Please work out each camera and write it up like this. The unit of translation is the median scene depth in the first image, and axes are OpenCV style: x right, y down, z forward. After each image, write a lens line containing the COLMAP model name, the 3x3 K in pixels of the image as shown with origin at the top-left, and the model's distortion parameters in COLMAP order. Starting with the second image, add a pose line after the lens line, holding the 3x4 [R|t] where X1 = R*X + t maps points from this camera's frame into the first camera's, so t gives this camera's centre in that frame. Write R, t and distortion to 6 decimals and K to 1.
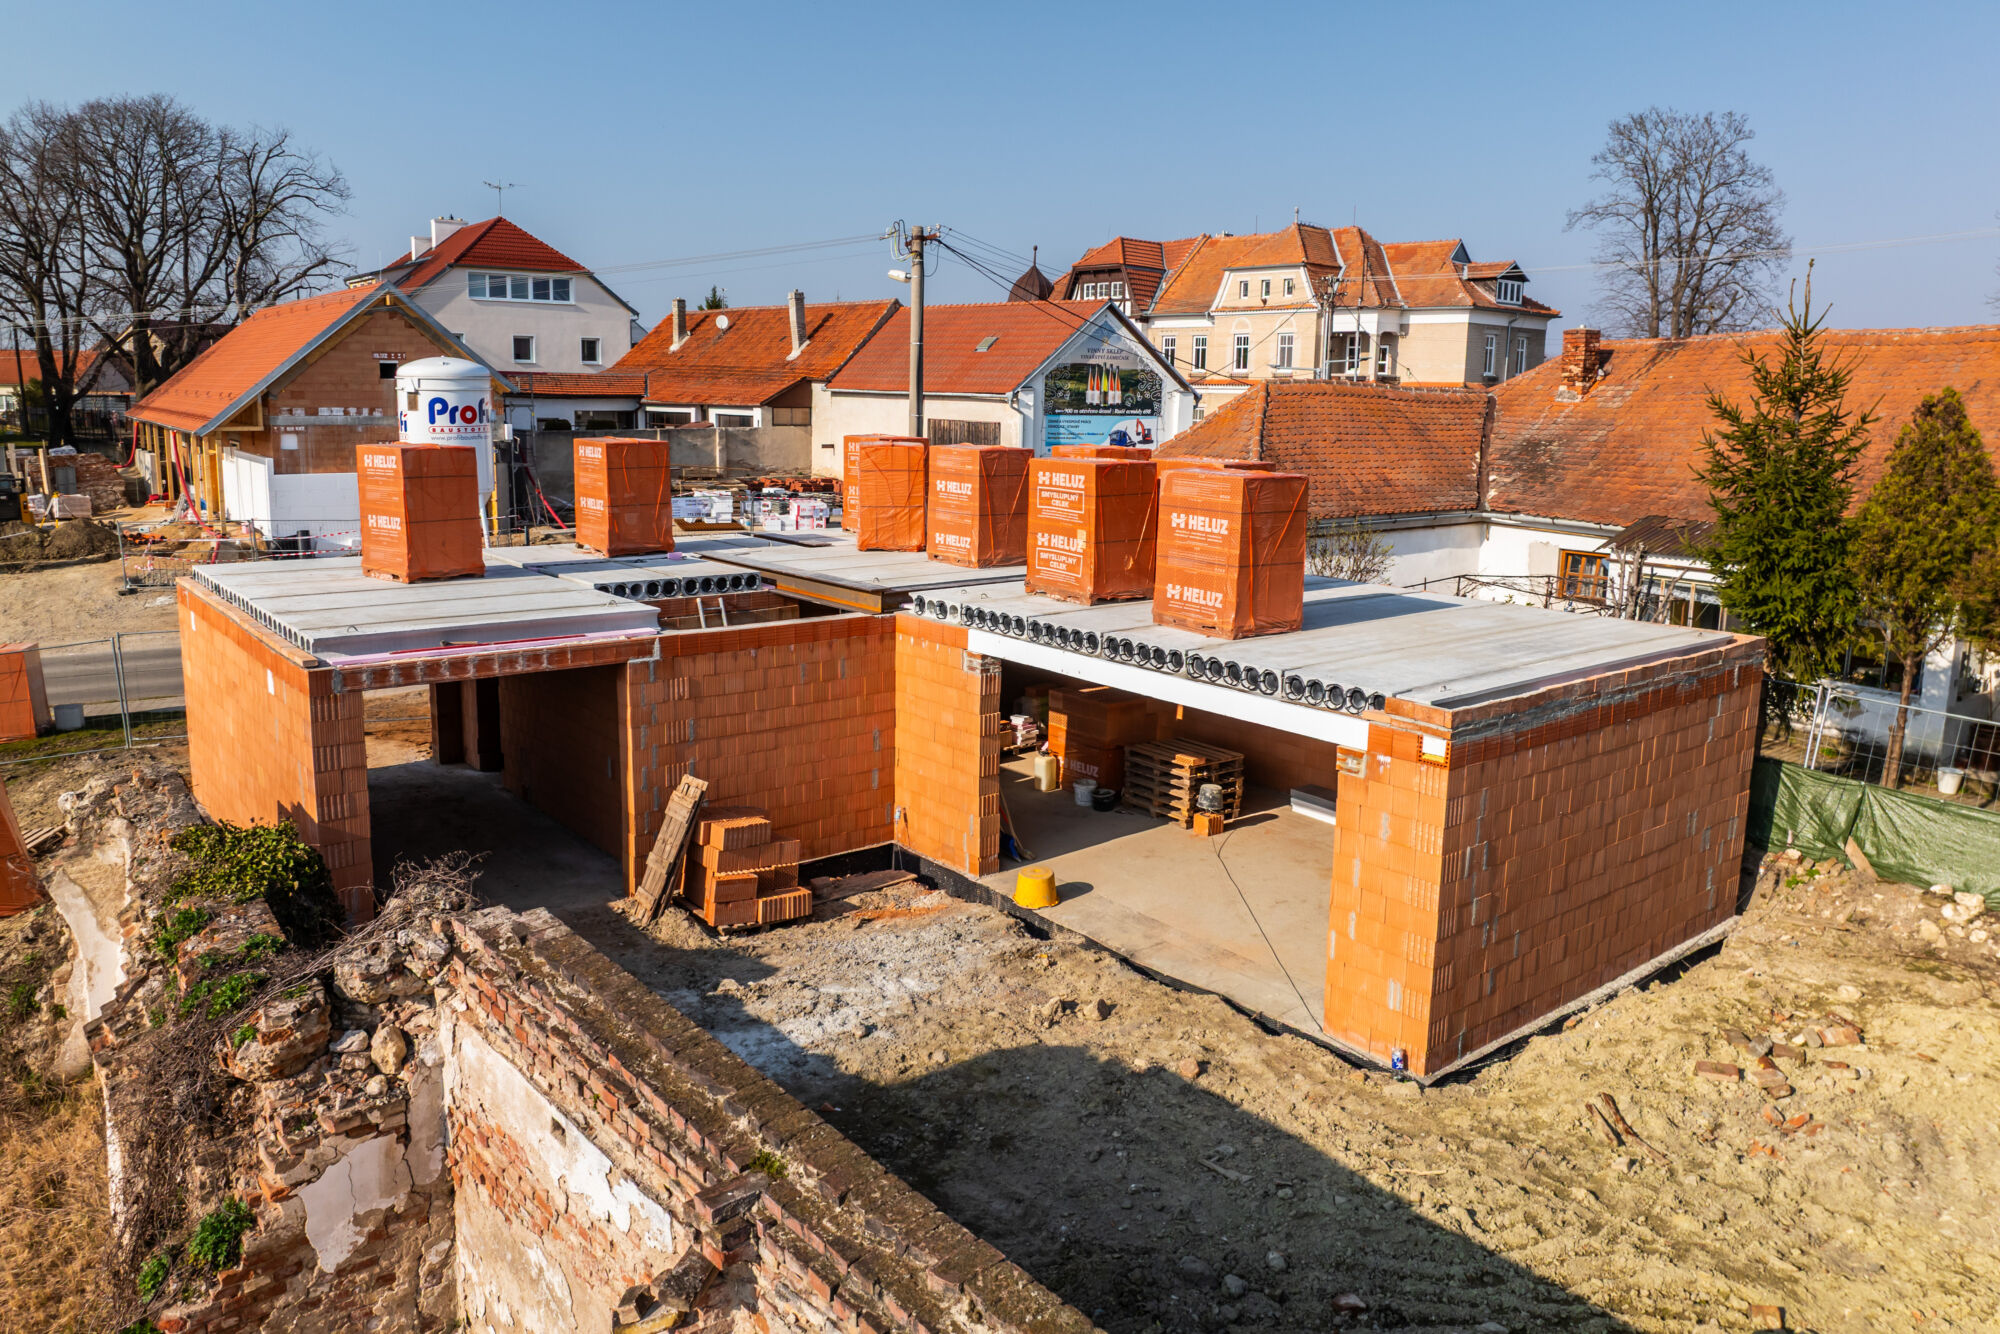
lens RADIAL K [[1414.8, 0, 999.7], [0, 1414.8, 614.0], [0, 0, 1]] dist [-0.035613, -0.002471]
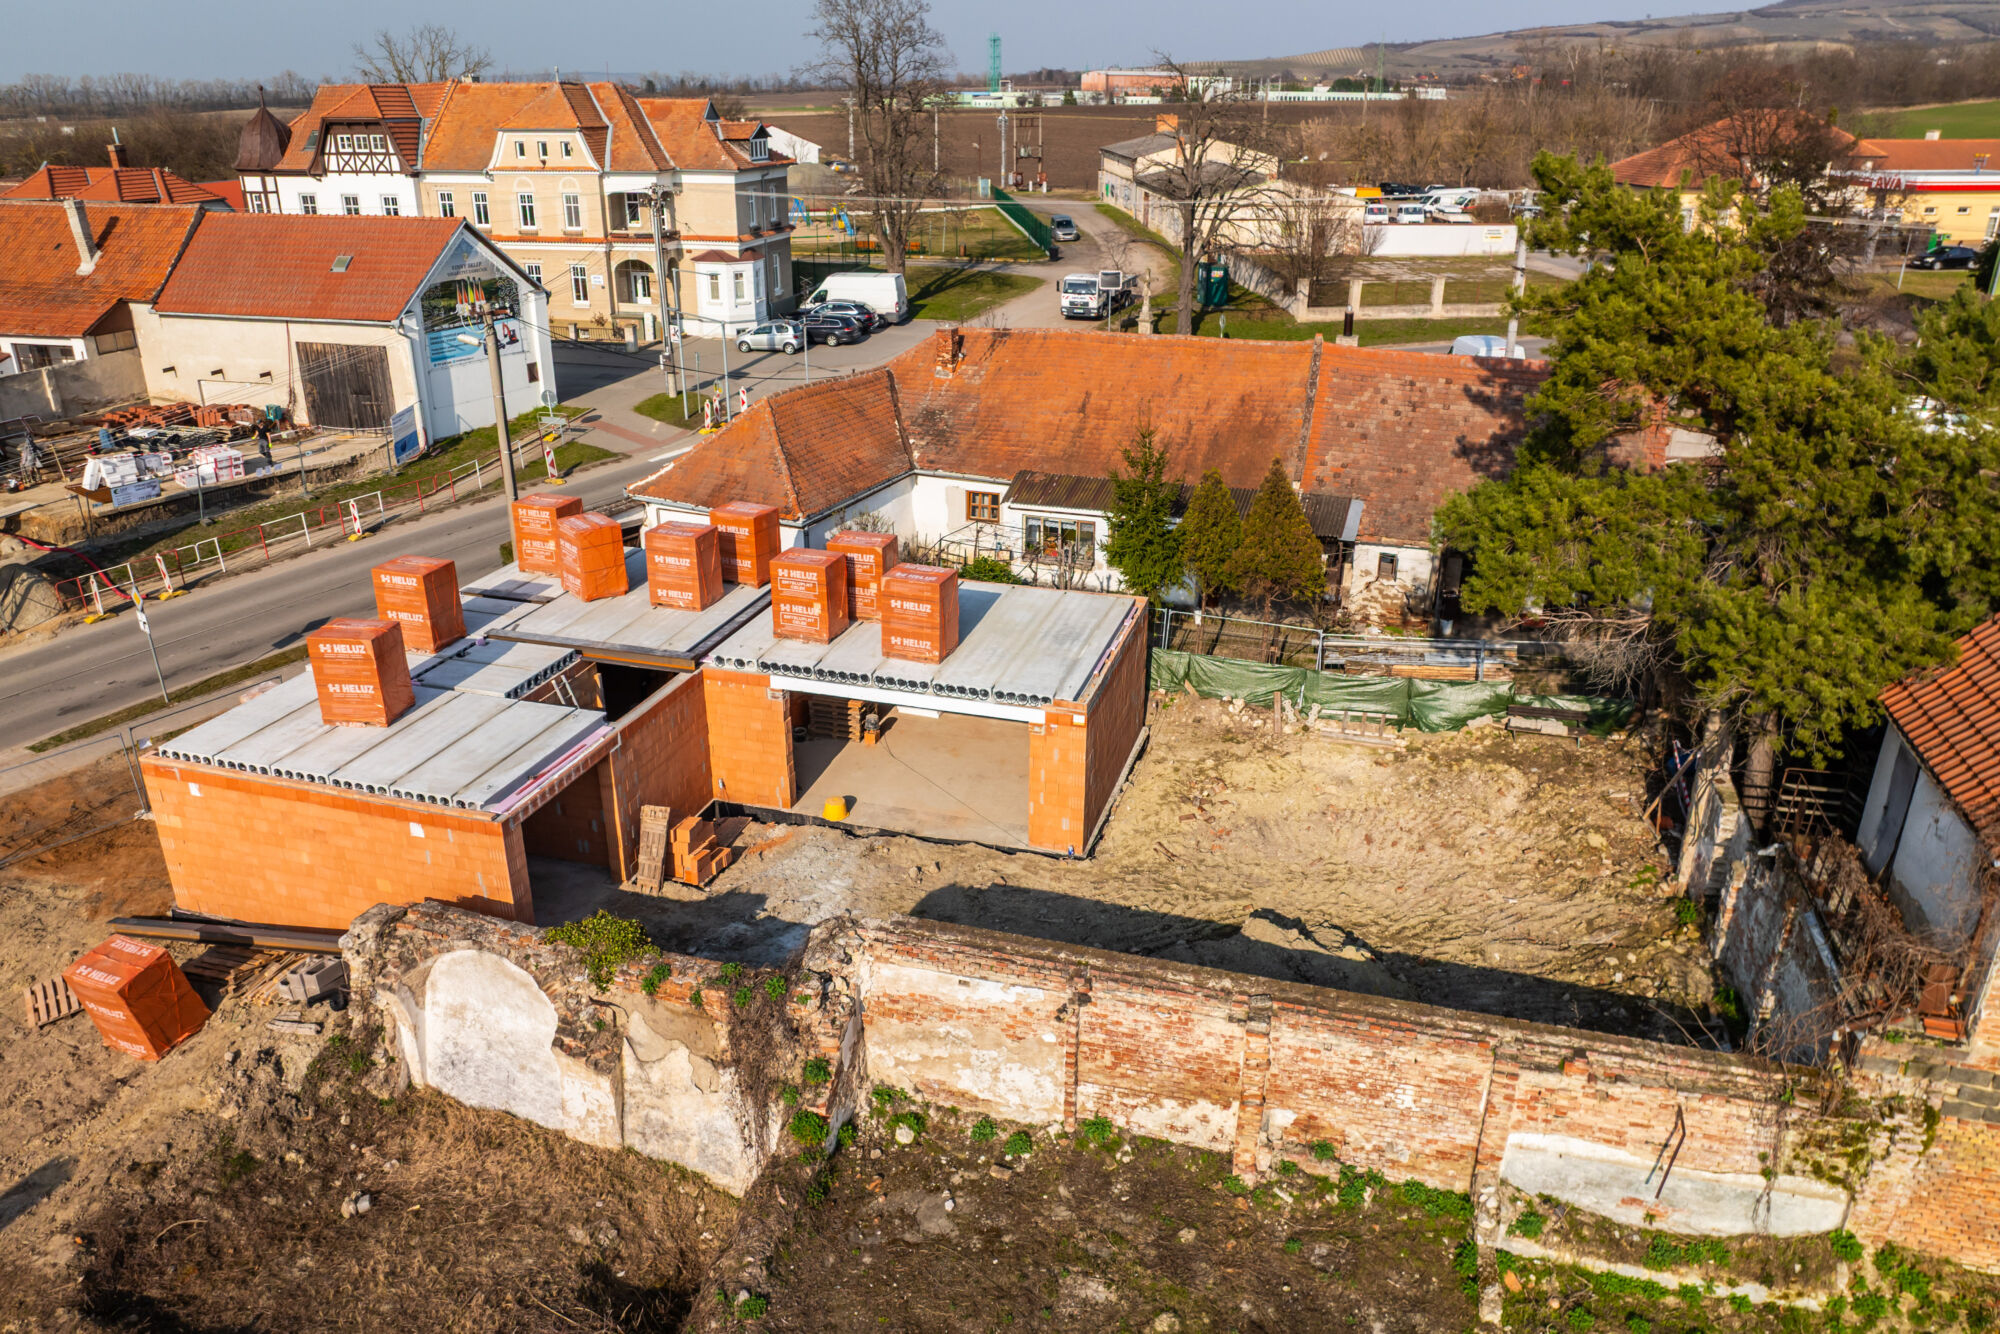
lens RADIAL K [[1437.5, 0, 1000.0], [0, 1437.5, 667.0], [0, 0, 1]] dist [-0.027848, 0.002031]
pose [[0.824999, -0.230855, 0.515832, -0.230390], [0.099175, 0.957737, 0.270009, -0.148006], [-0.556364, -0.171599, 0.813027, -0.188325]]
